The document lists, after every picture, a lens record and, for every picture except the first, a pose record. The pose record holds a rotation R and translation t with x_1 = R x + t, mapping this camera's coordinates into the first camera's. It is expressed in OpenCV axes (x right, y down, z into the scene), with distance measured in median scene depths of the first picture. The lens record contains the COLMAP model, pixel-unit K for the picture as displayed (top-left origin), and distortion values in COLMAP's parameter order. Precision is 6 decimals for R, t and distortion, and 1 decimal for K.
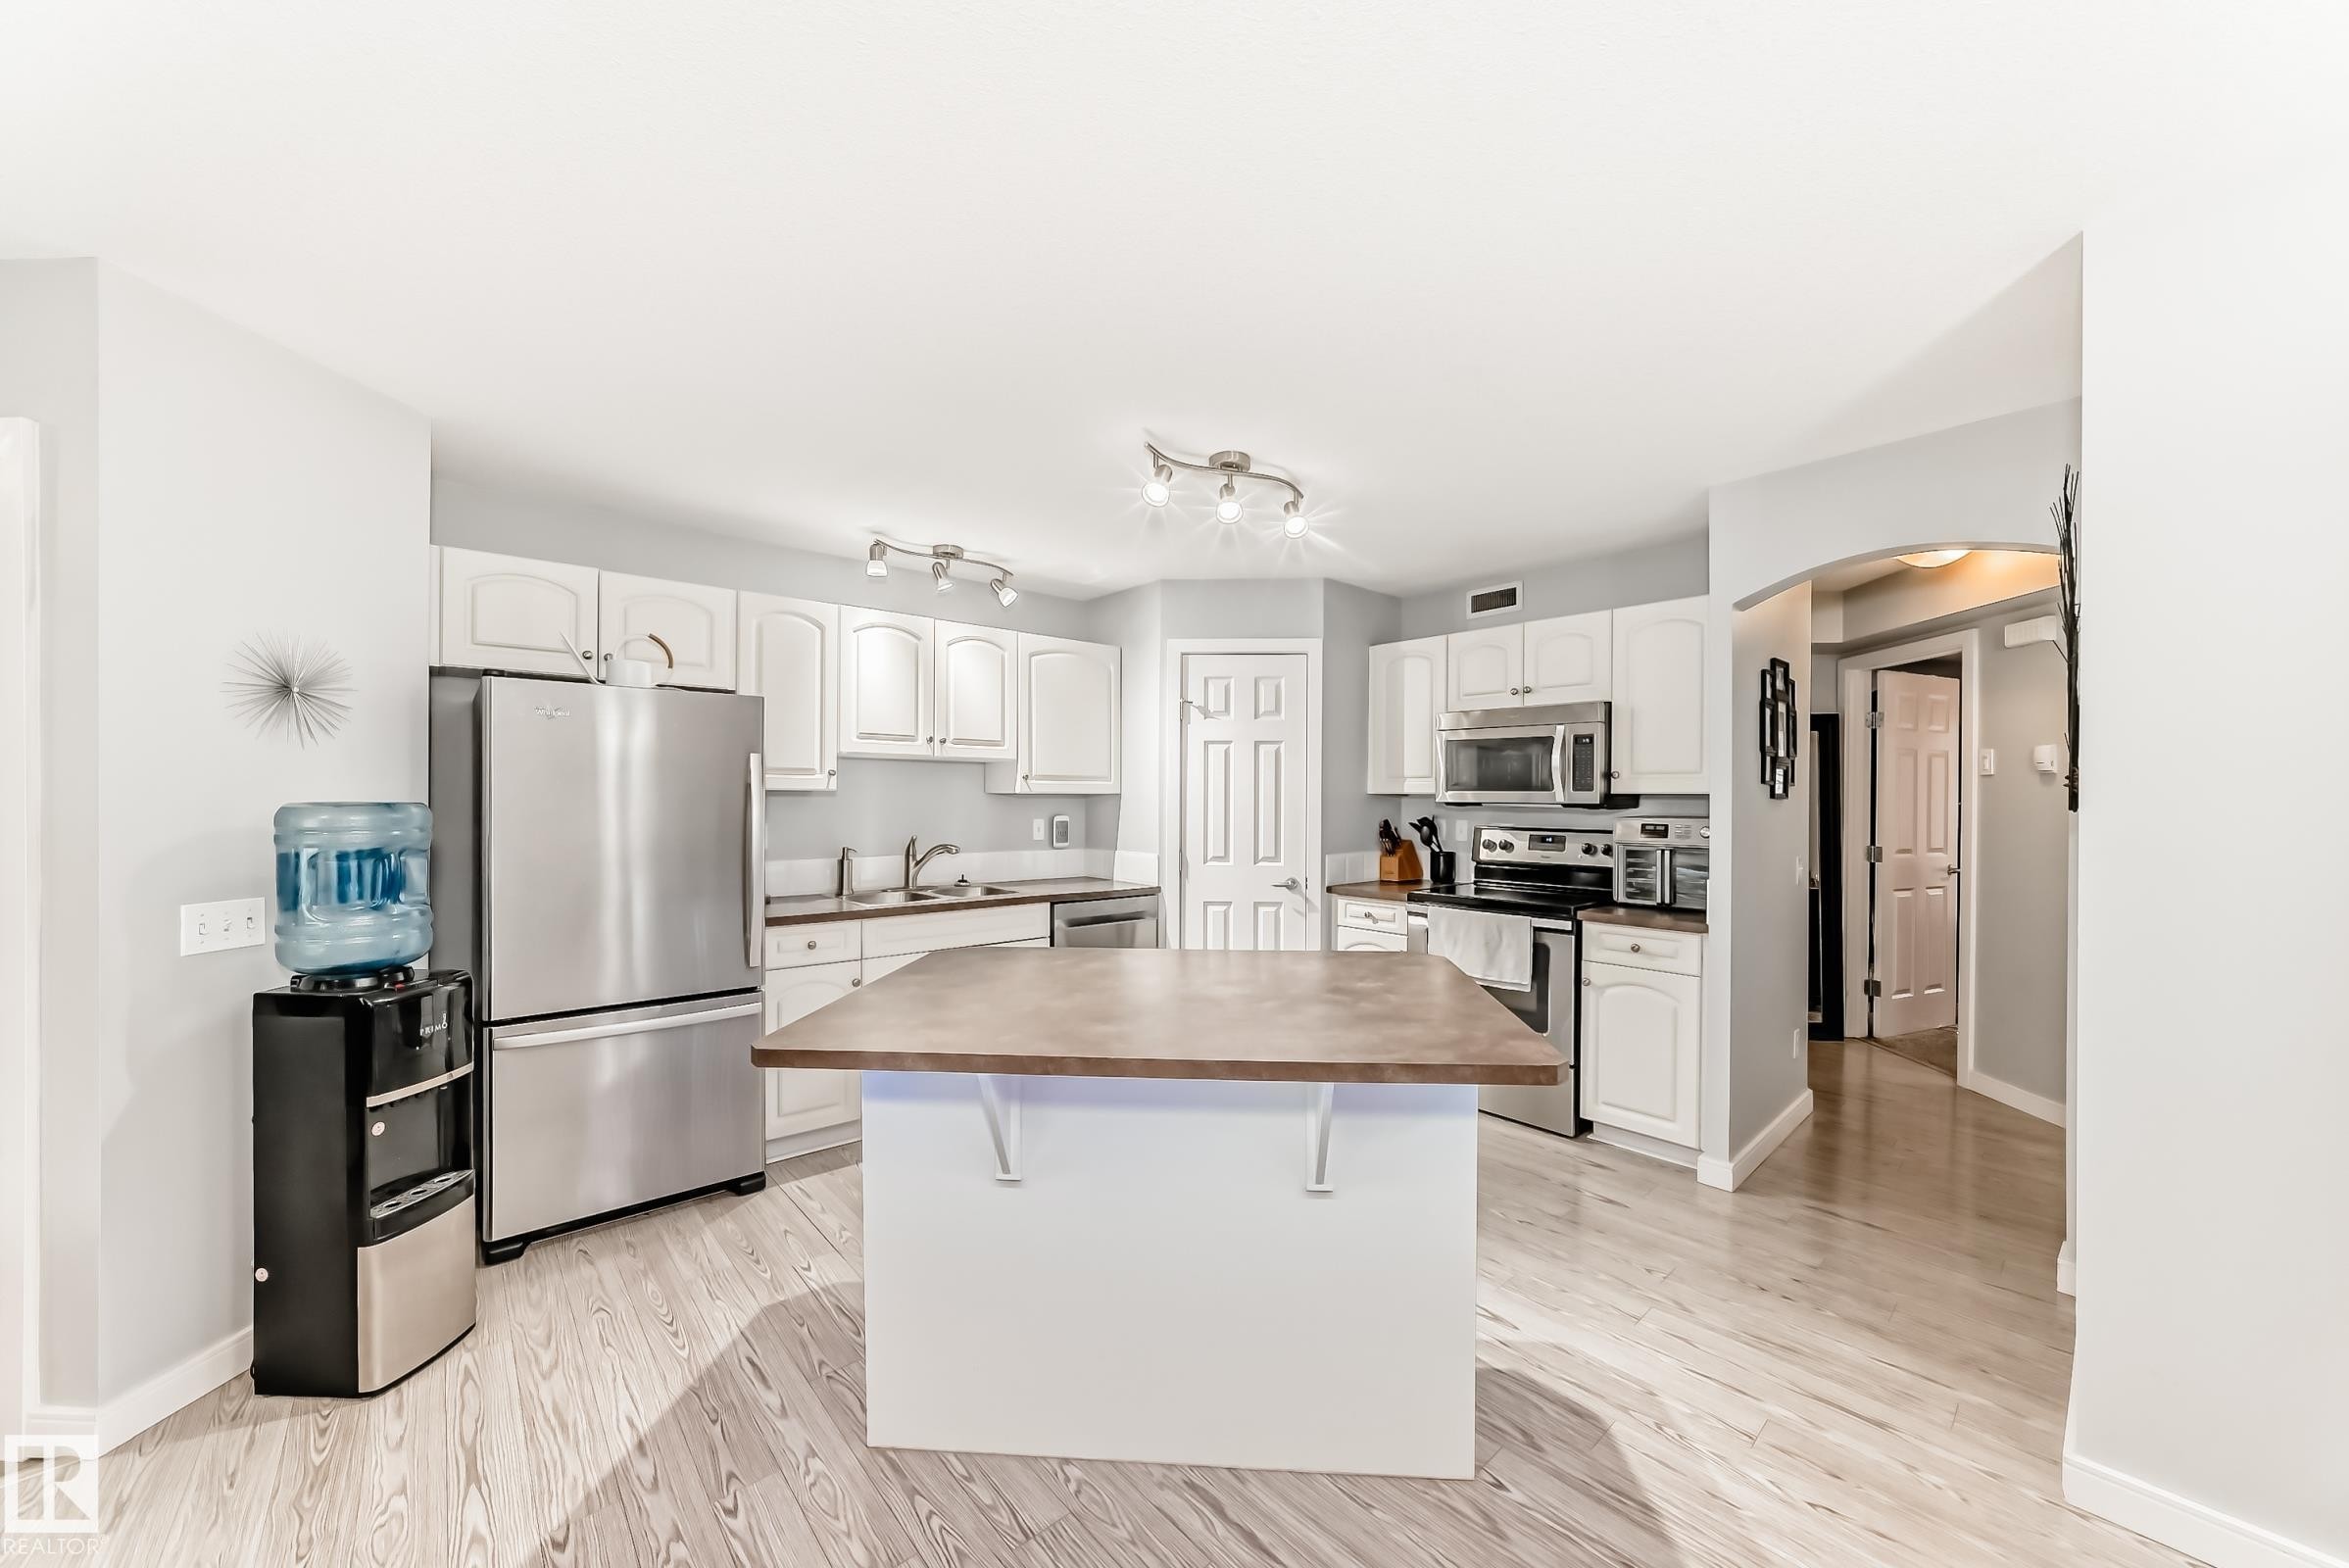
lens RADIAL K [[841.4, 0, 1183.9], [0, 841.4, 803.1], [0, 0, 1]] dist [-0.016129, 0.002397]
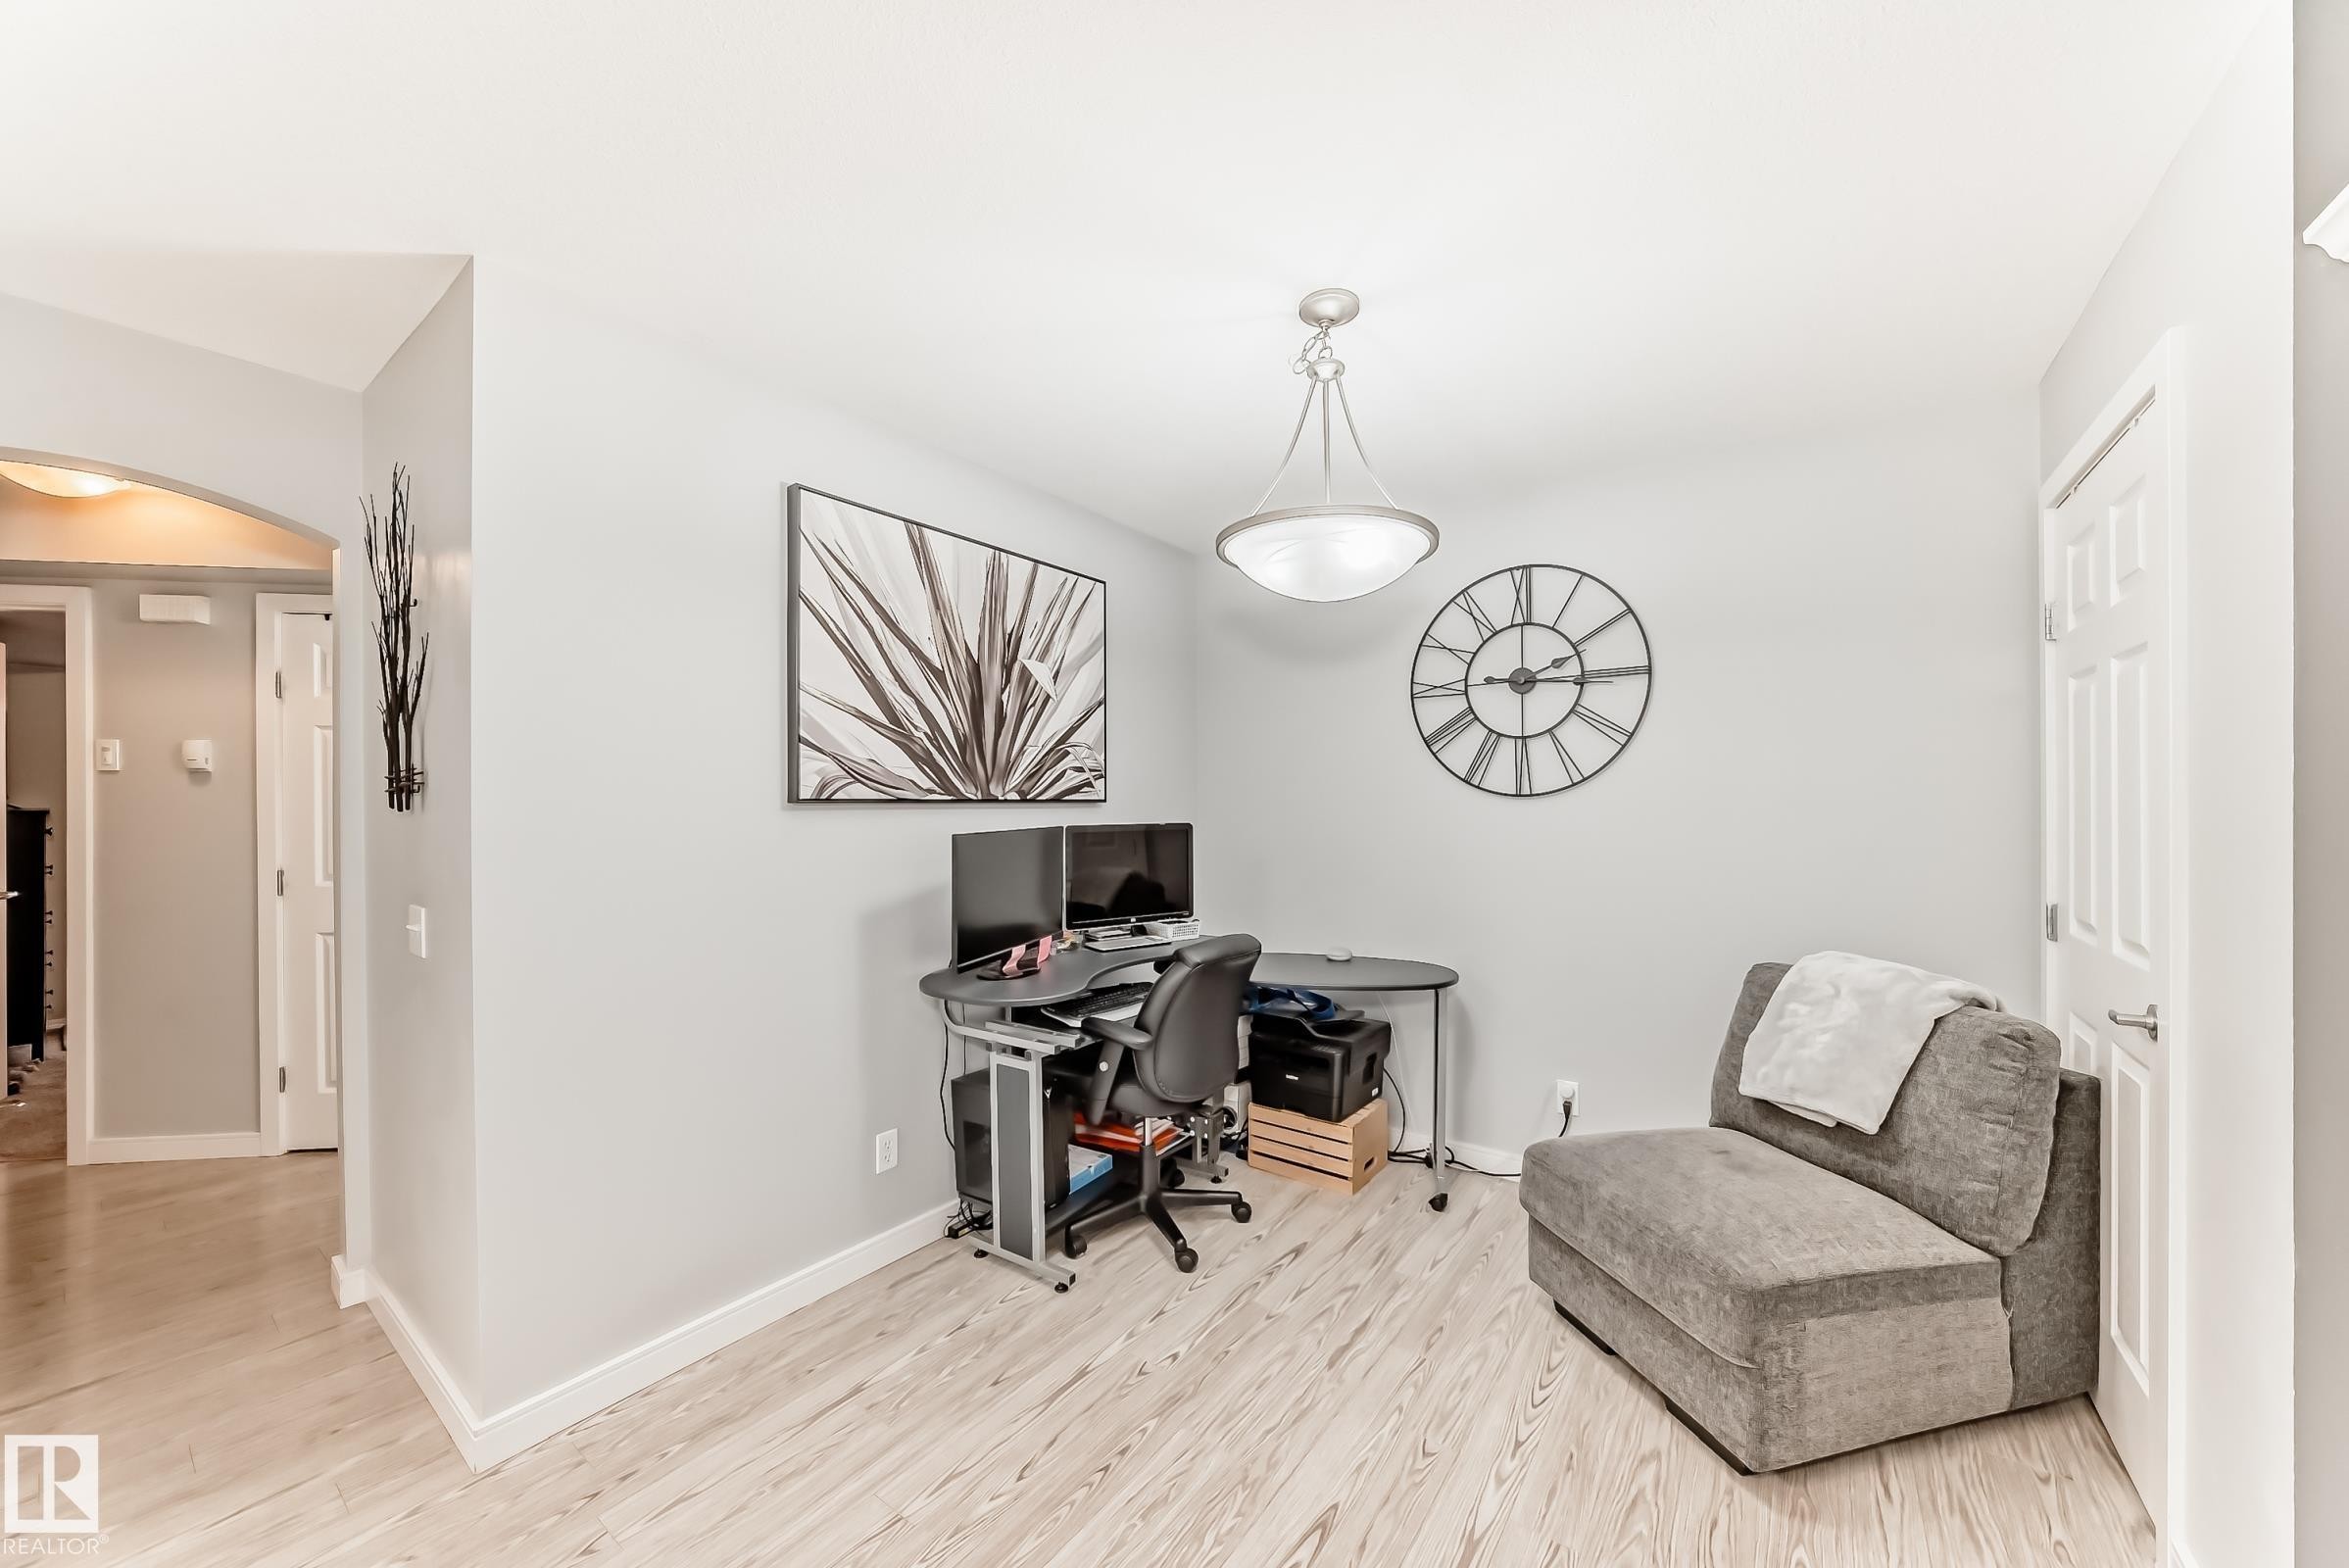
lens RADIAL K [[841.4, 0, 1180.8], [0, 841.4, 806.6], [0, 0, 1]] dist [-0.016129, 0.002397]
pose [[-0.224053, -0.007117, 0.974551, -0.069229], [0.007430, 0.999932, 0.009011, 0.001868], [-0.974549, 0.009260, -0.223985, 0.181833]]
